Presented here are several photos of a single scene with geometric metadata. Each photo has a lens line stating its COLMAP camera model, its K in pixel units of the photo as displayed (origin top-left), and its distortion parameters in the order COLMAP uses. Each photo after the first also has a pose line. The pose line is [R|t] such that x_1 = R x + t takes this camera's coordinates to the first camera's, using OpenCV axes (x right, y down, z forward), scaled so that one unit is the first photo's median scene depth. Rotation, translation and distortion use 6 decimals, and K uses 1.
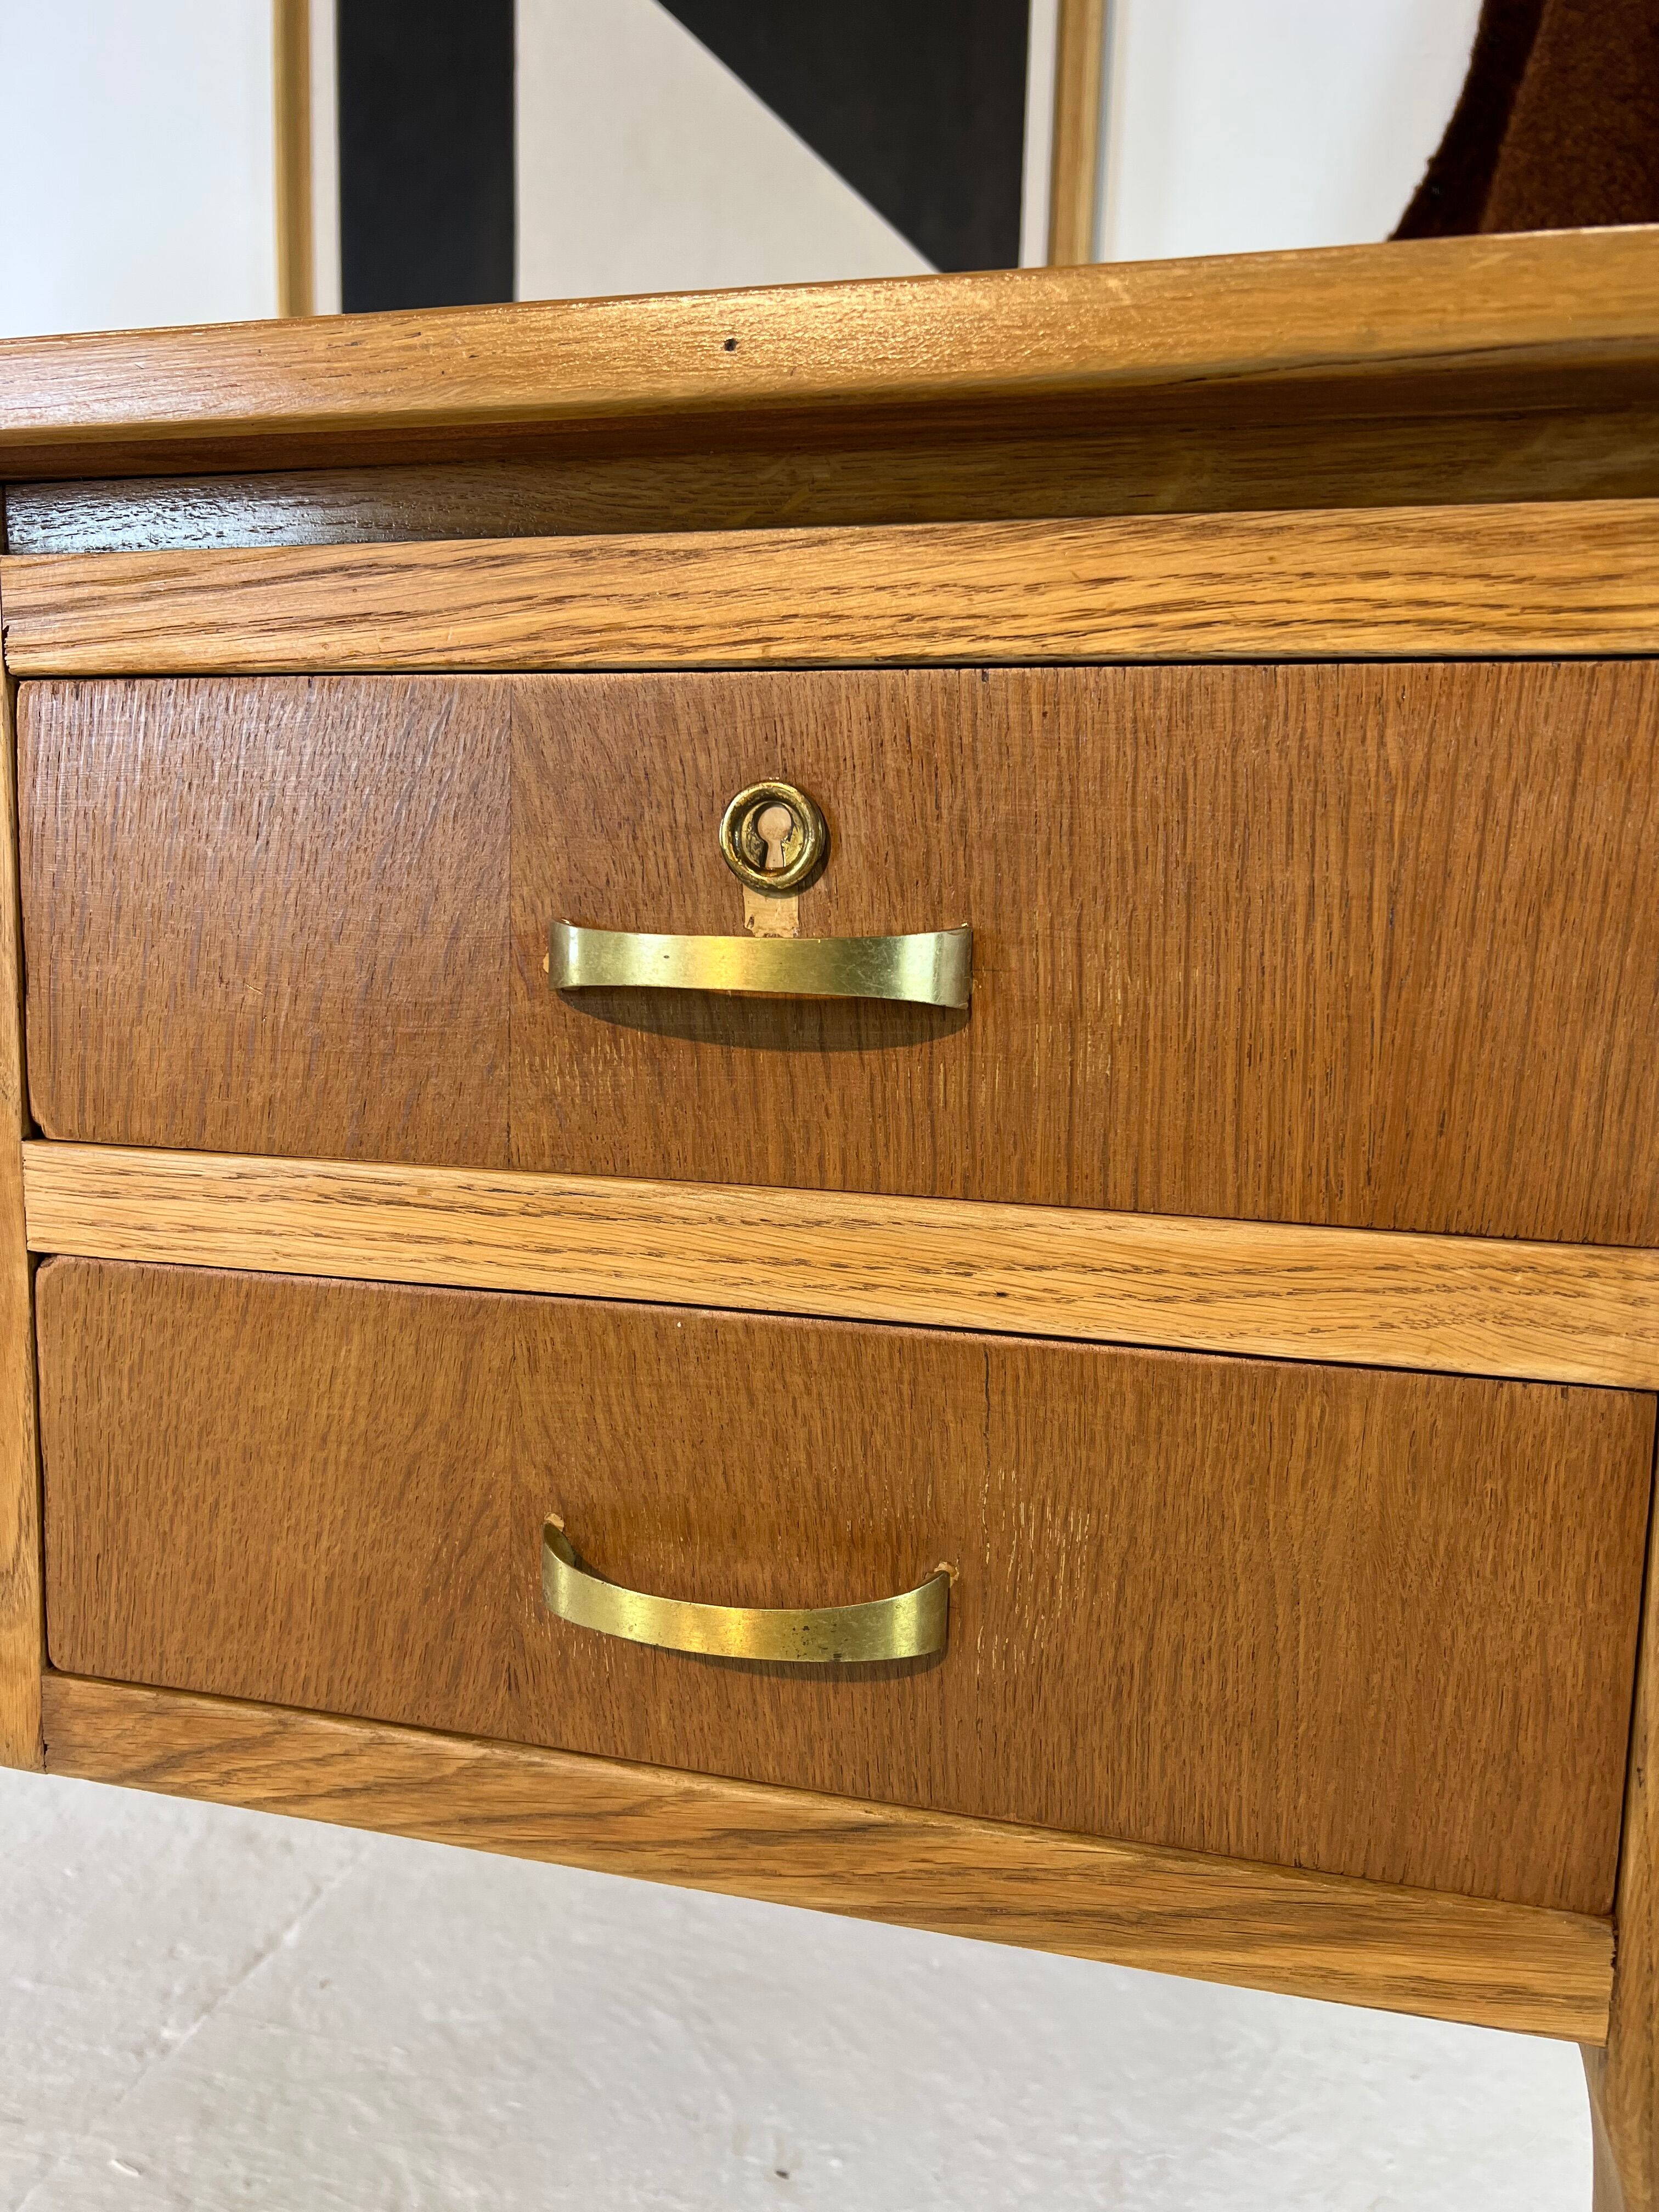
lens RADIAL K [[1682.8, 0, 818.6], [0, 1682.8, 1100.4], [0, 0, 1]] dist [0.054452, -0.080464]
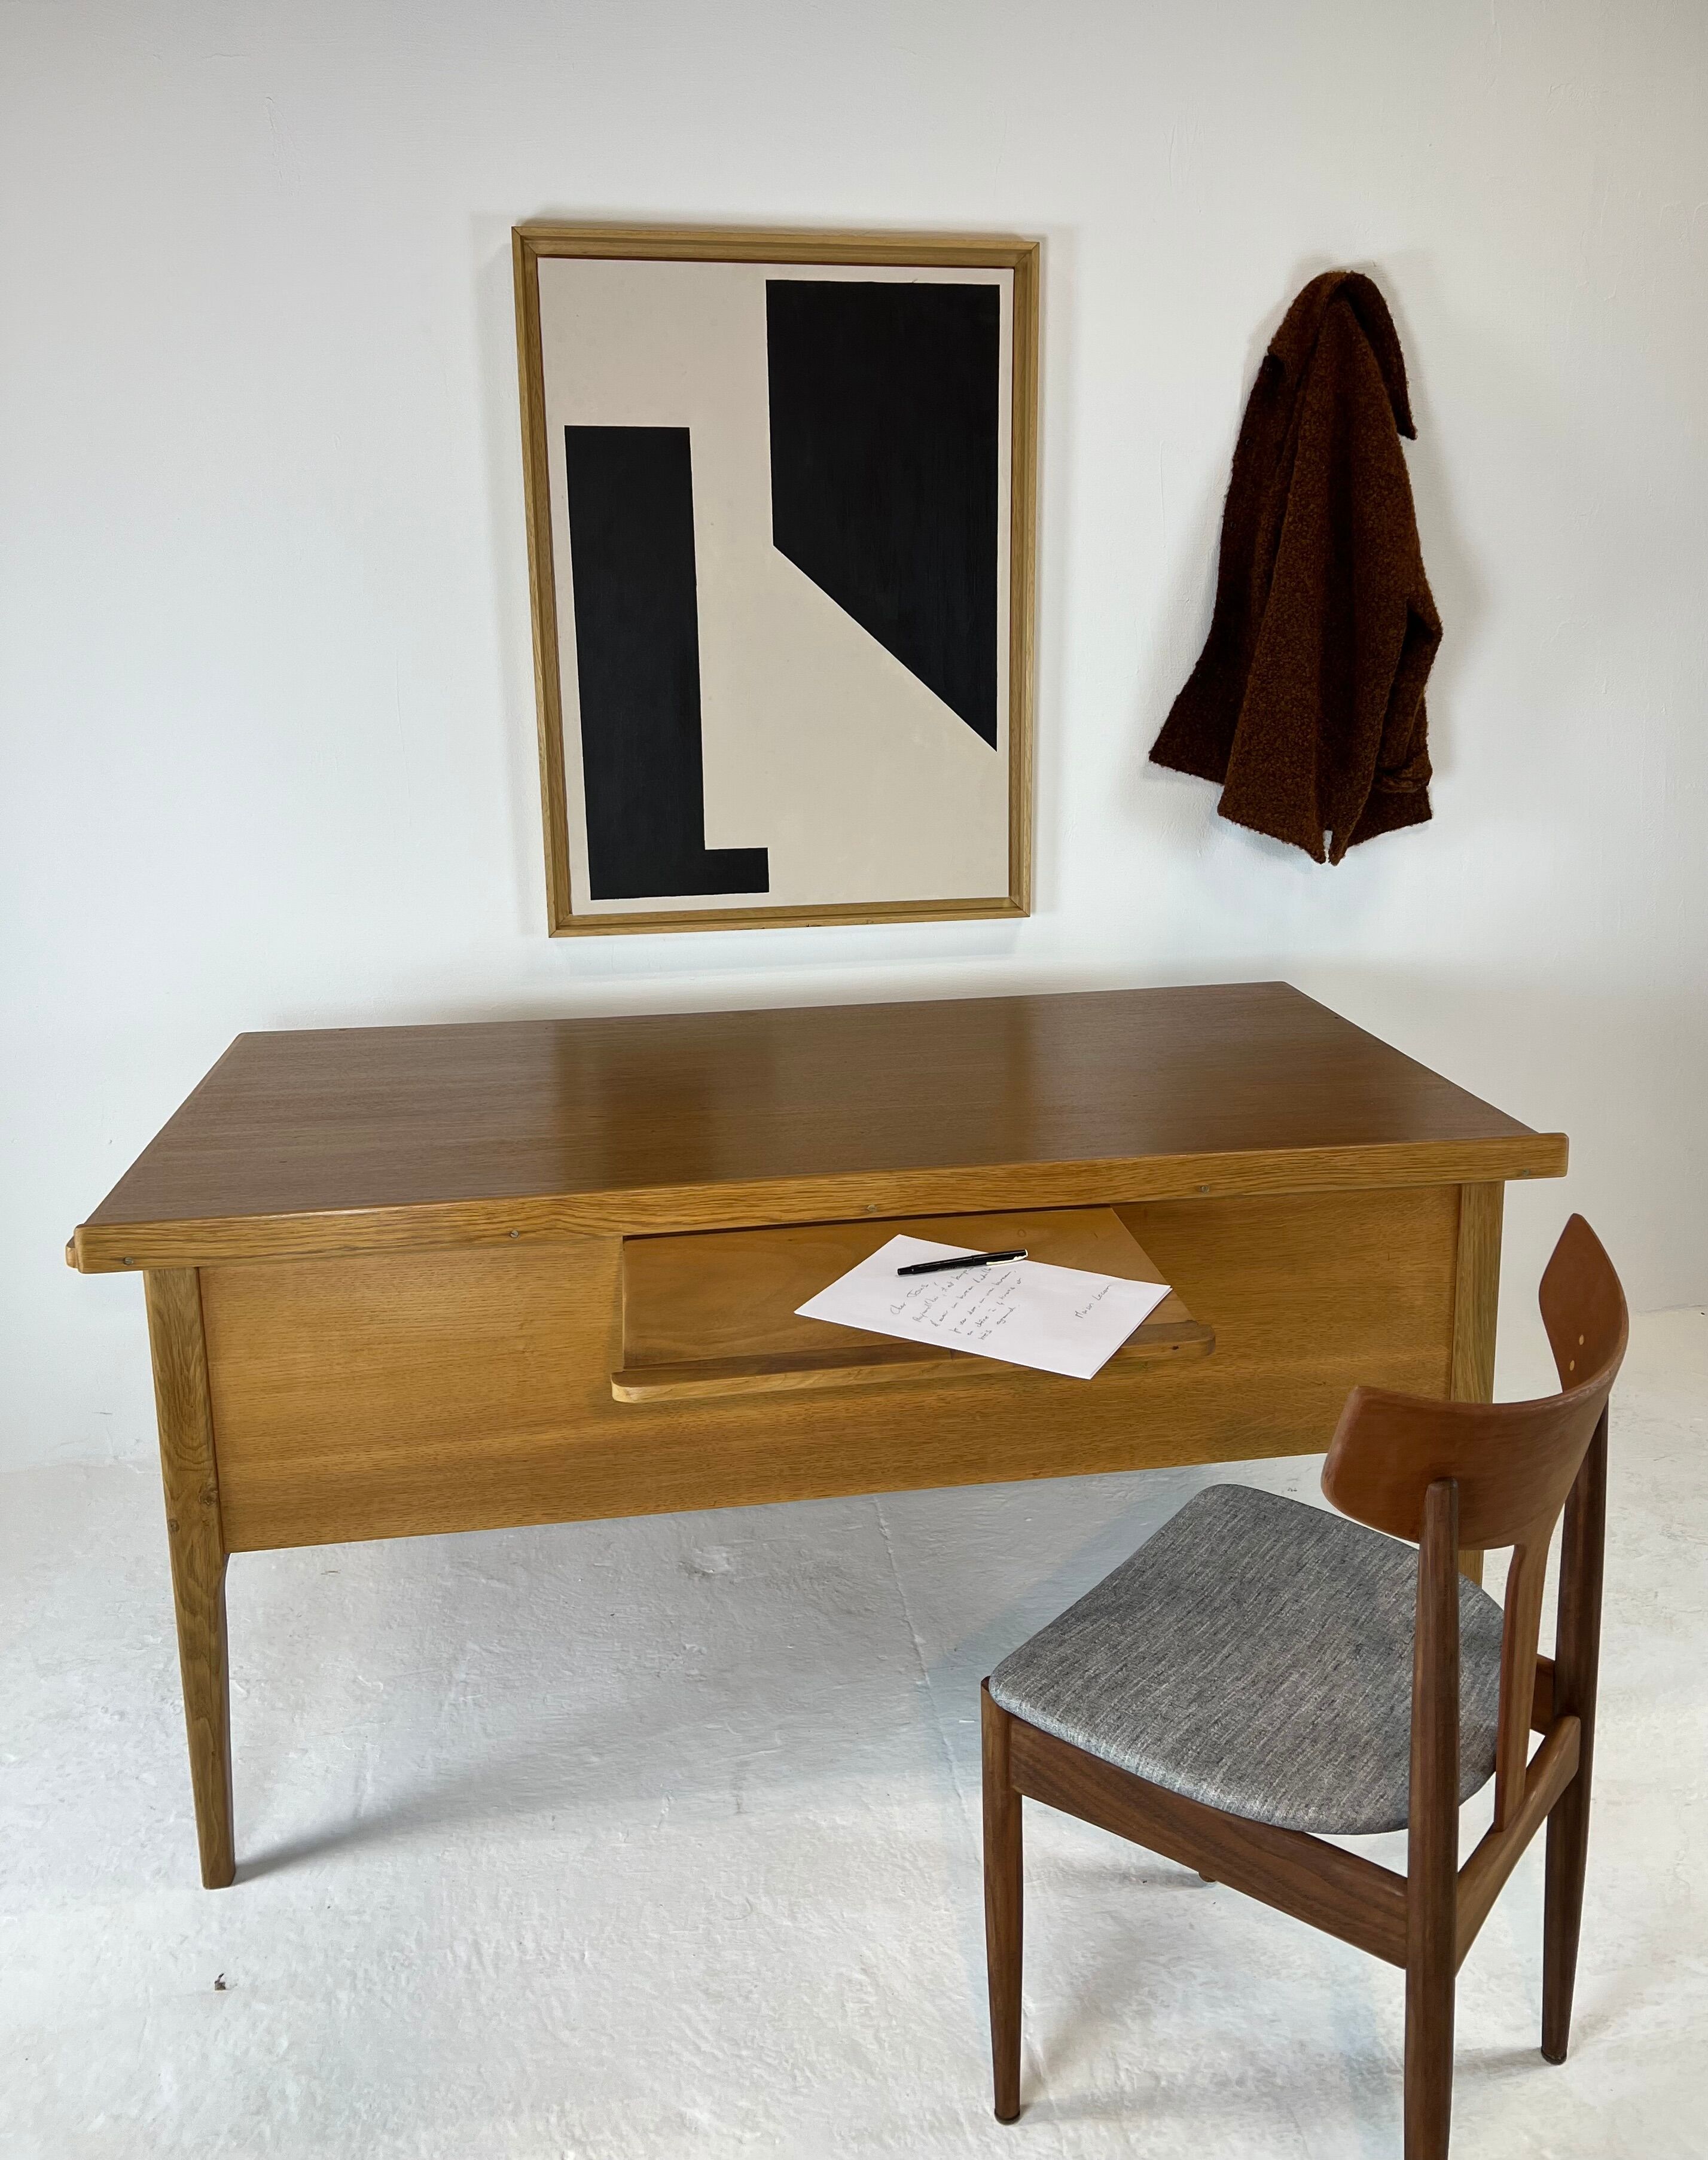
lens RADIAL K [[1808.1, 0, 917.9], [0, 1808.1, 949.5], [0, 0, 1]] dist [0.048981, -0.061321]
pose [[0.905990, -0.124748, 0.404500, -3.027710], [0.093872, 0.991005, 0.095375, -1.650643], [-0.412759, -0.048438, 0.909551, -2.943076]]
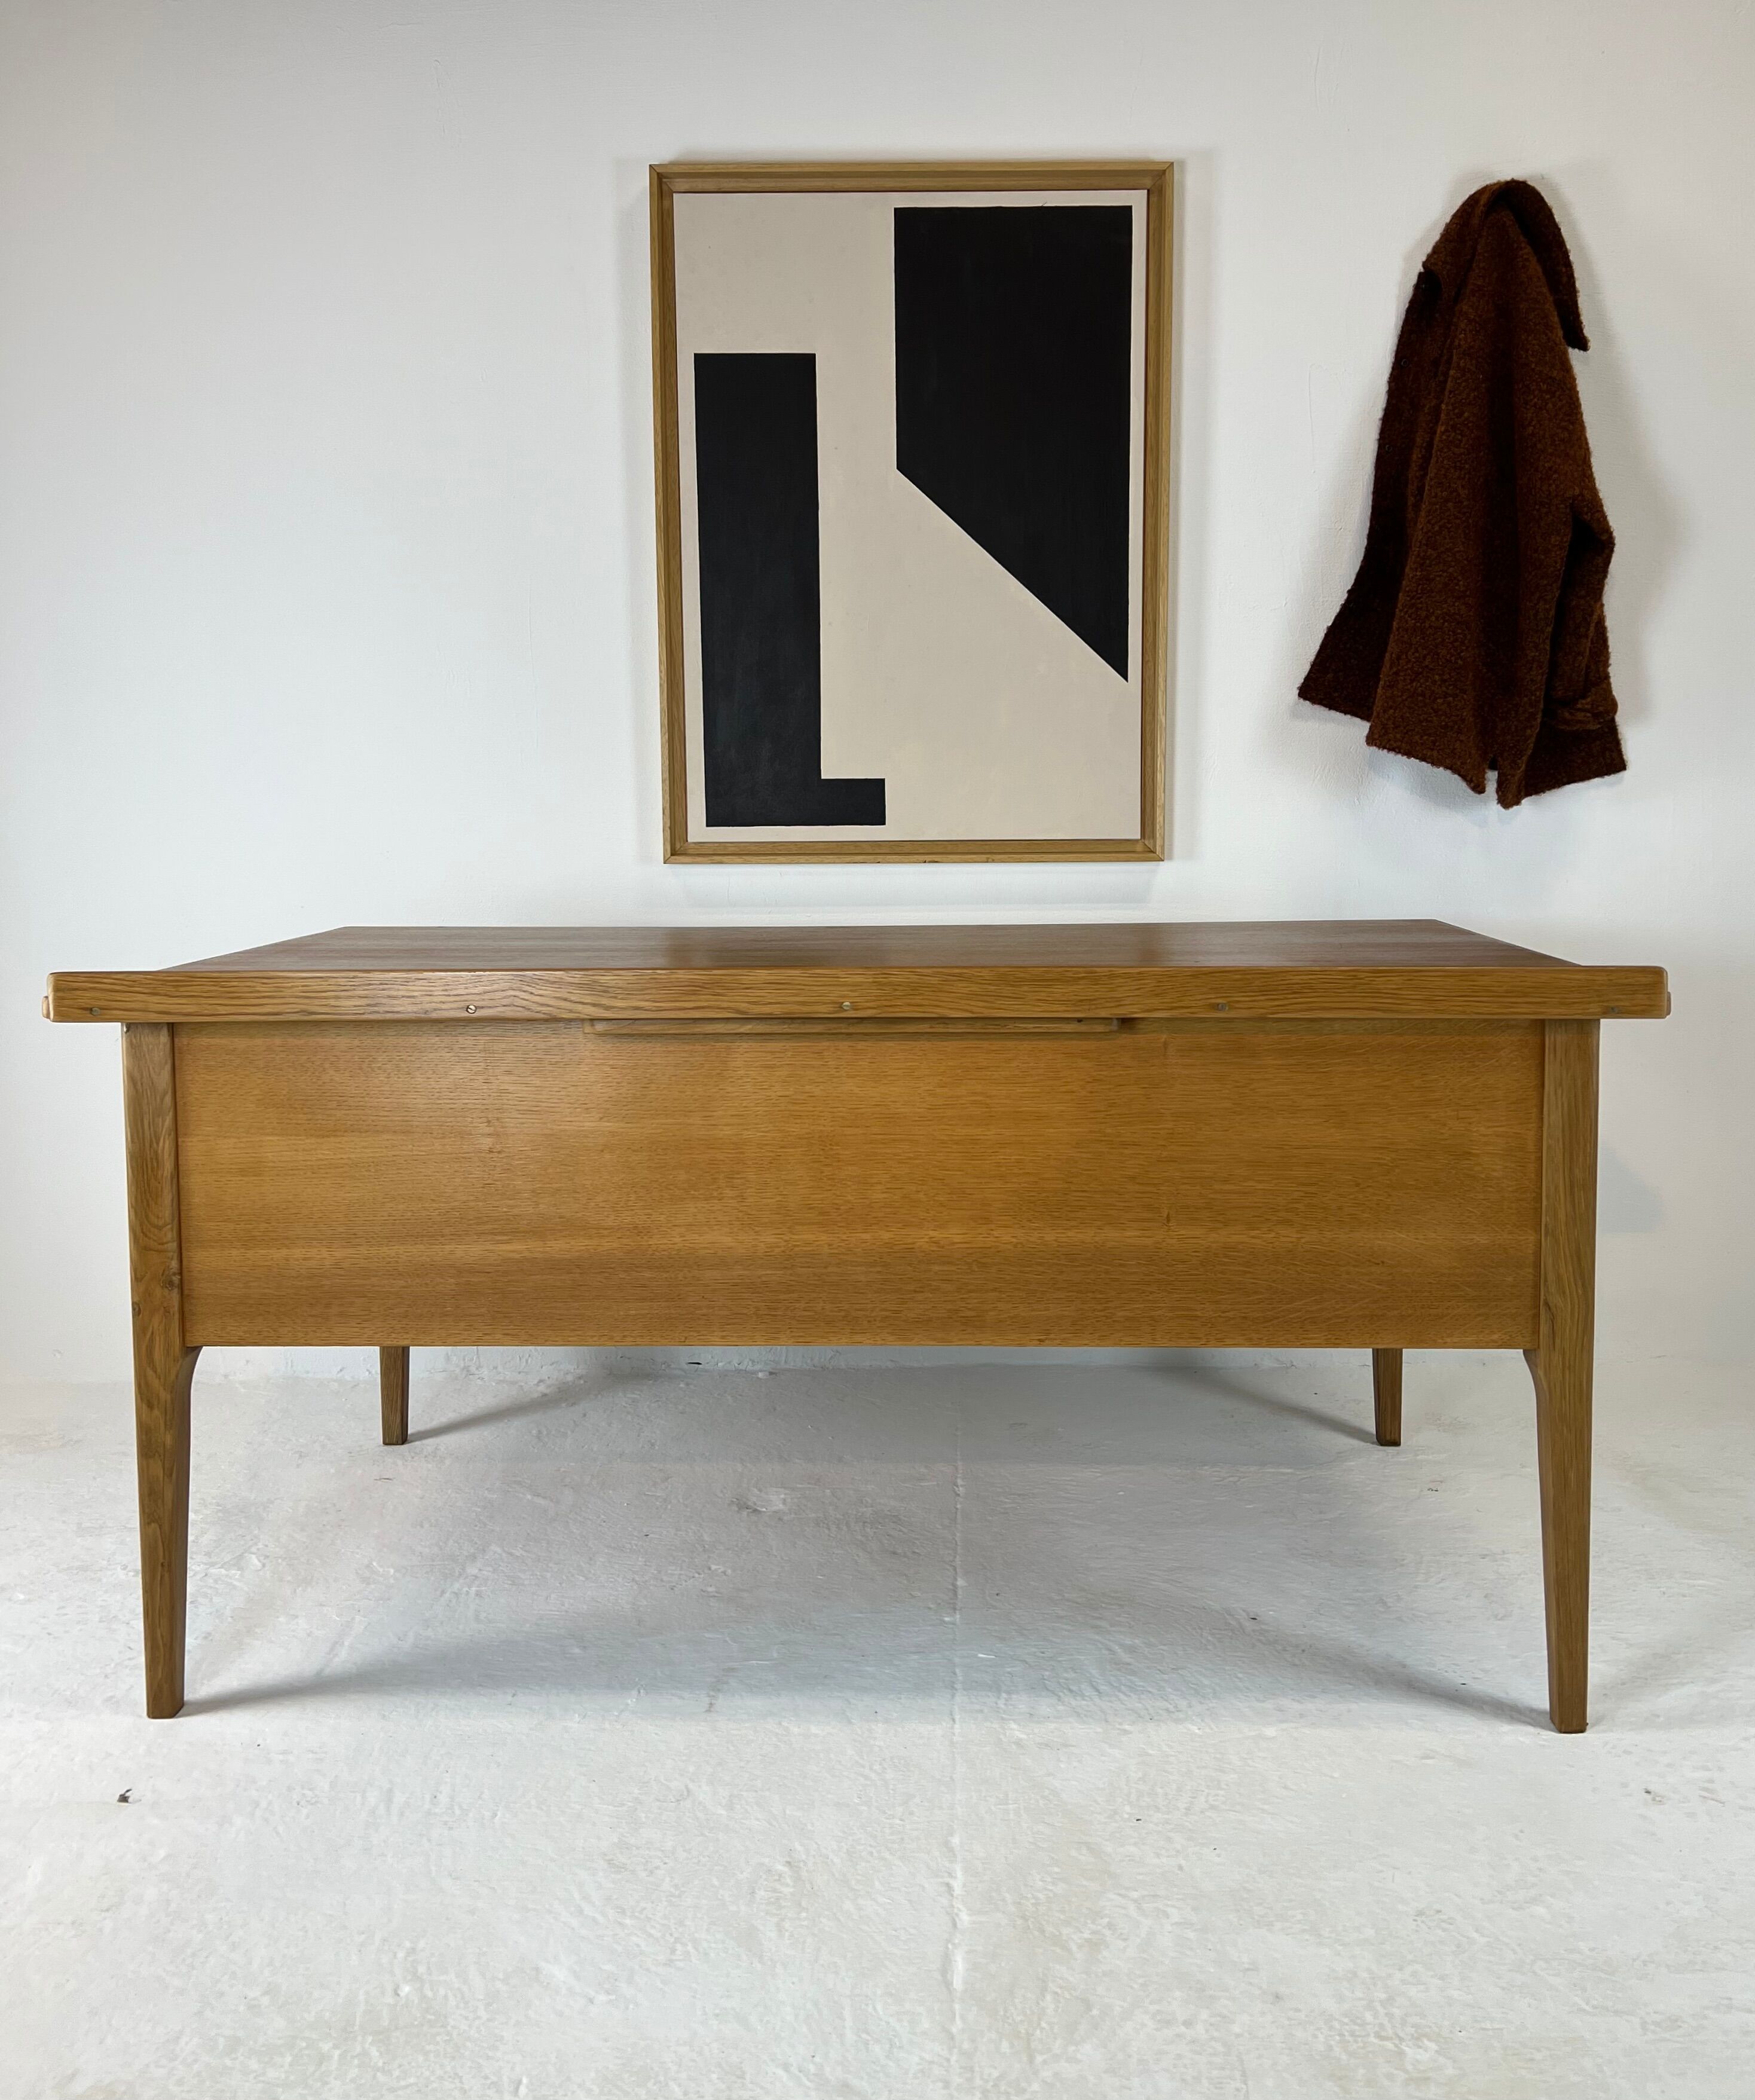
lens RADIAL K [[1808.4, 0, 908.1], [0, 1808.4, 909.6], [0, 0, 1]] dist [0.047317, -0.063631]
pose [[0.970885, -0.056044, 0.232896, -2.145844], [0.069247, 0.996400, -0.048904, -0.517360], [-0.229317, 0.063608, 0.971271, -2.916896]]
